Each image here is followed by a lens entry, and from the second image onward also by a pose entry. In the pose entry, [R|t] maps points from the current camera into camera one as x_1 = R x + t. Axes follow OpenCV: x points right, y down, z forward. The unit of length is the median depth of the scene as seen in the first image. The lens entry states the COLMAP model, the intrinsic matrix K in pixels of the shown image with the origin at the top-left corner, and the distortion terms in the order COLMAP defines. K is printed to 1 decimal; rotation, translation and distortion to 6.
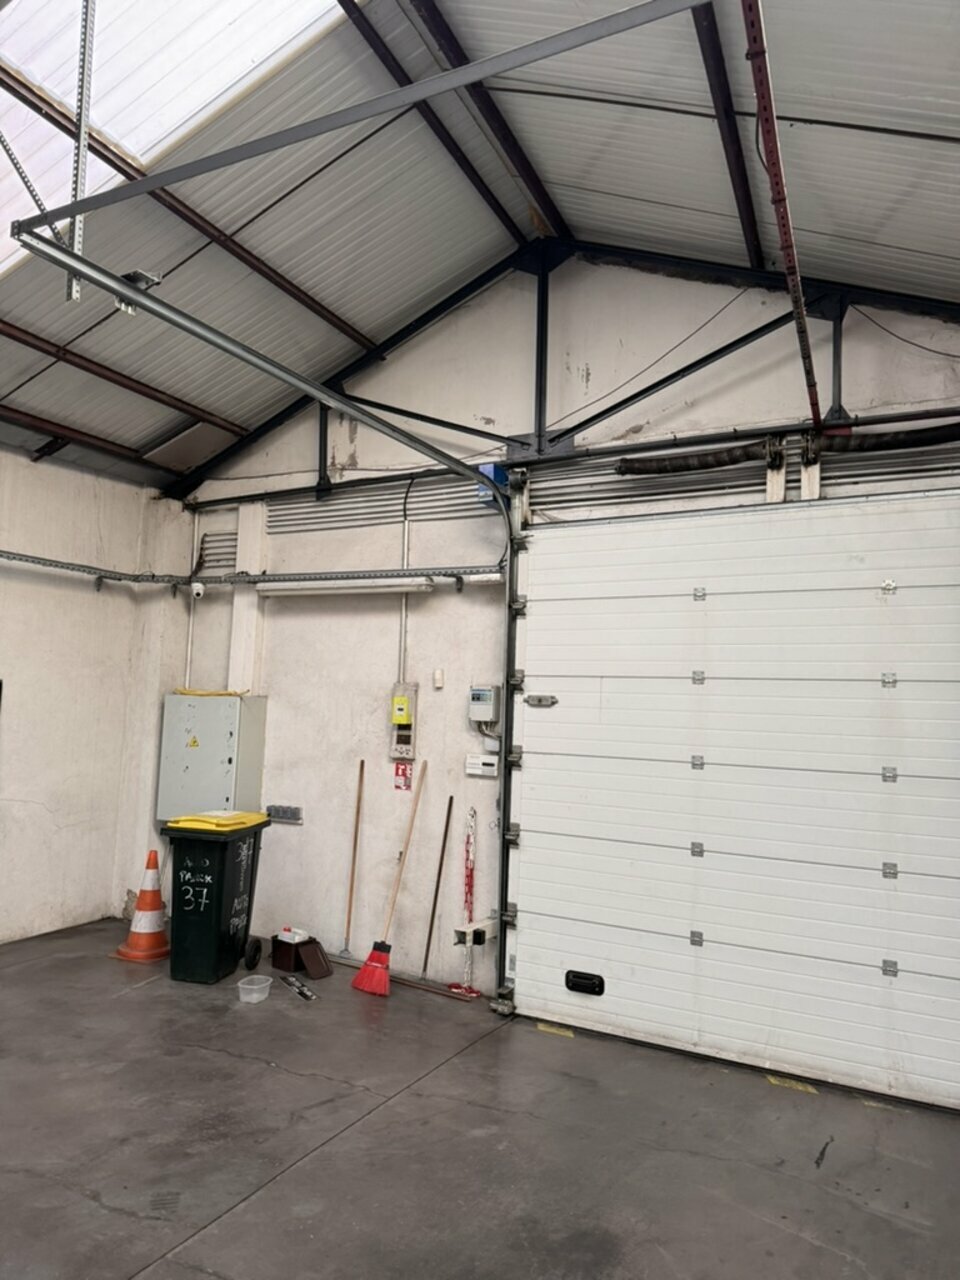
lens RADIAL K [[876.5, 0, 482.0], [0, 876.5, 627.6], [0, 0, 1]] dist [0.047561, -0.049526]
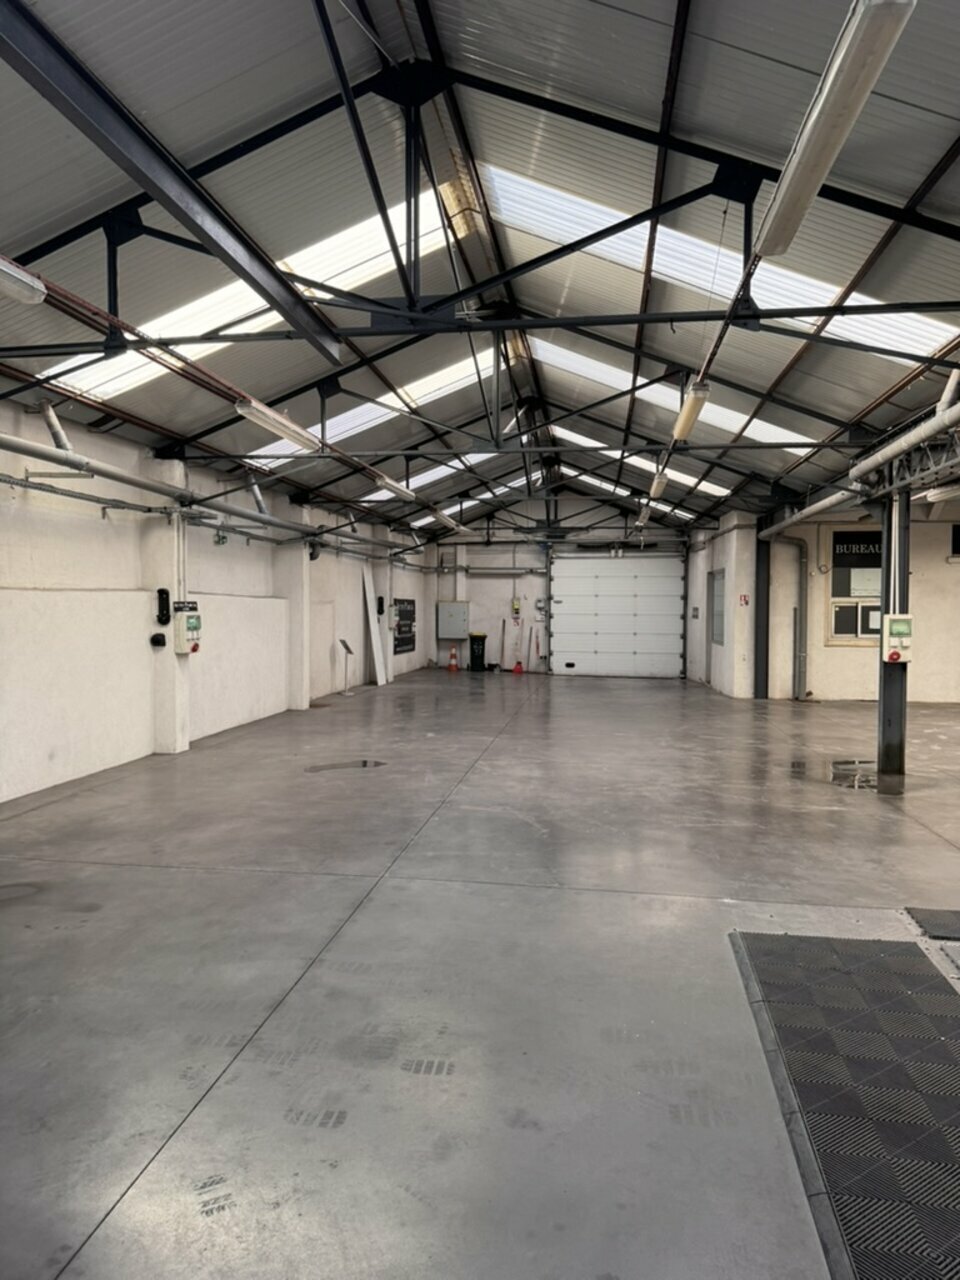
lens RADIAL K [[876.5, 0, 469.5], [0, 876.5, 635.9], [0, 0, 1]] dist [0.047561, -0.049526]
pose [[0.944200, -0.036416, 0.327354, -1.583541], [-0.006307, 0.991688, 0.128508, -0.268003], [-0.329313, -0.123402, 0.936122, -2.587004]]
